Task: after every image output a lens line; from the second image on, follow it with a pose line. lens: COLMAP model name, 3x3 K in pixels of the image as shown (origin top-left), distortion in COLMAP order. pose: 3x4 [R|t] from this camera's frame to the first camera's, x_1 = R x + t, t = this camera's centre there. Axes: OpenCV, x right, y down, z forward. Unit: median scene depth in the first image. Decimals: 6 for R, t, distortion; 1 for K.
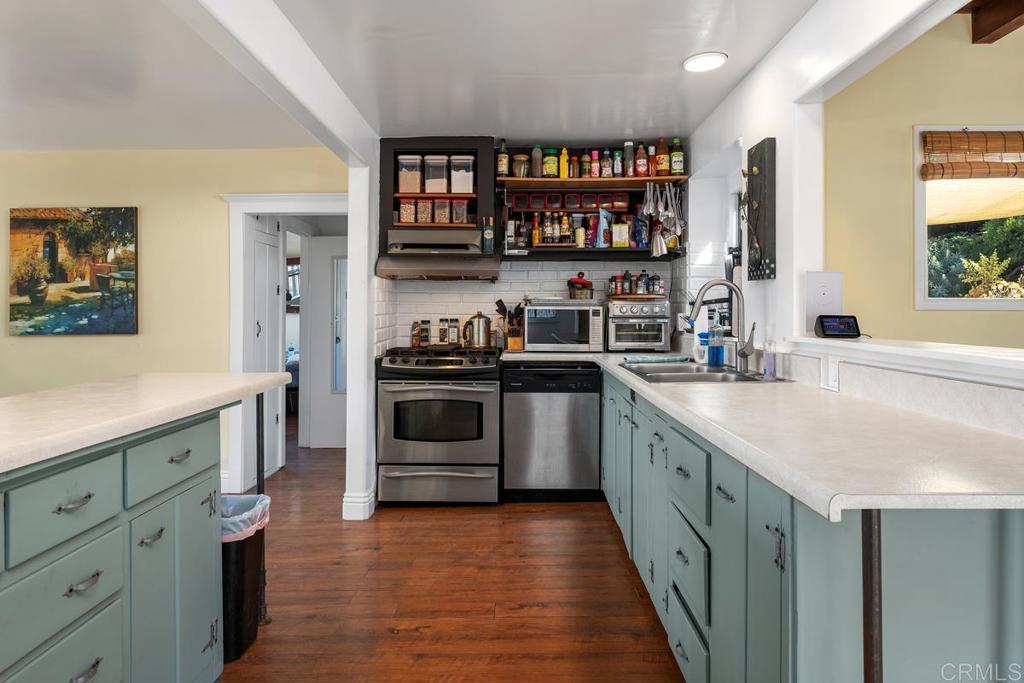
lens RADIAL K [[606.8, 0, 512.0], [0, 606.8, 298.7], [0, 0, 1]] dist [-0.000987, -0.000744]
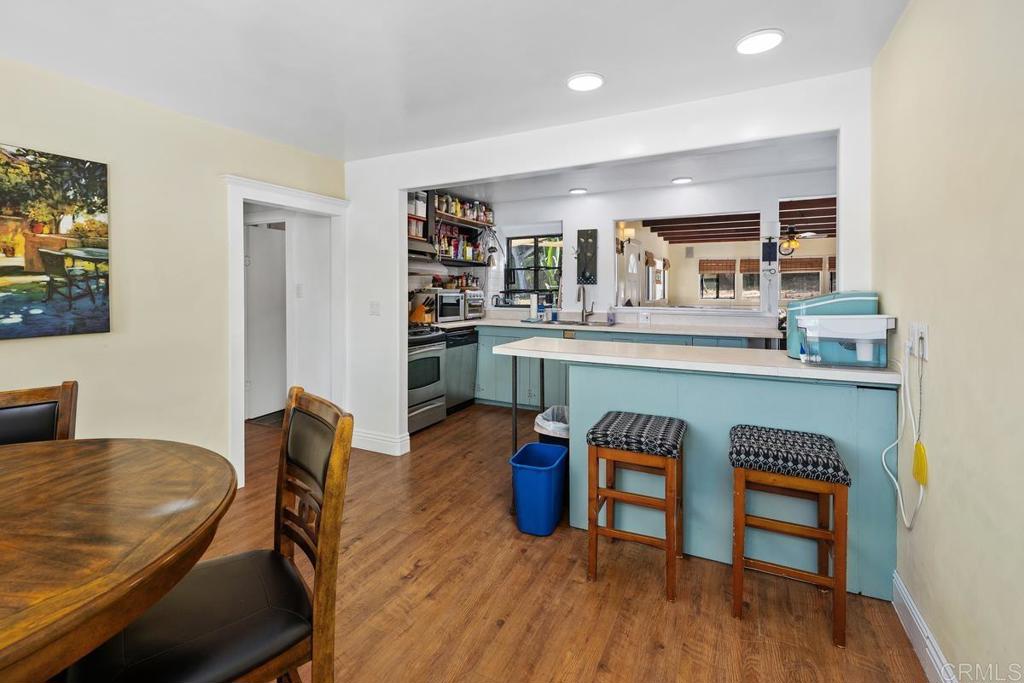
lens RADIAL K [[457.0, 0, 512.3], [0, 457.0, 297.6], [0, 0, 1]] dist [0.000662, 0.000048]
pose [[0.439715, -0.012050, 0.898056, -0.945844], [-0.019681, 0.999541, 0.023048, -0.008510], [-0.897922, -0.027810, 0.439276, 0.302463]]
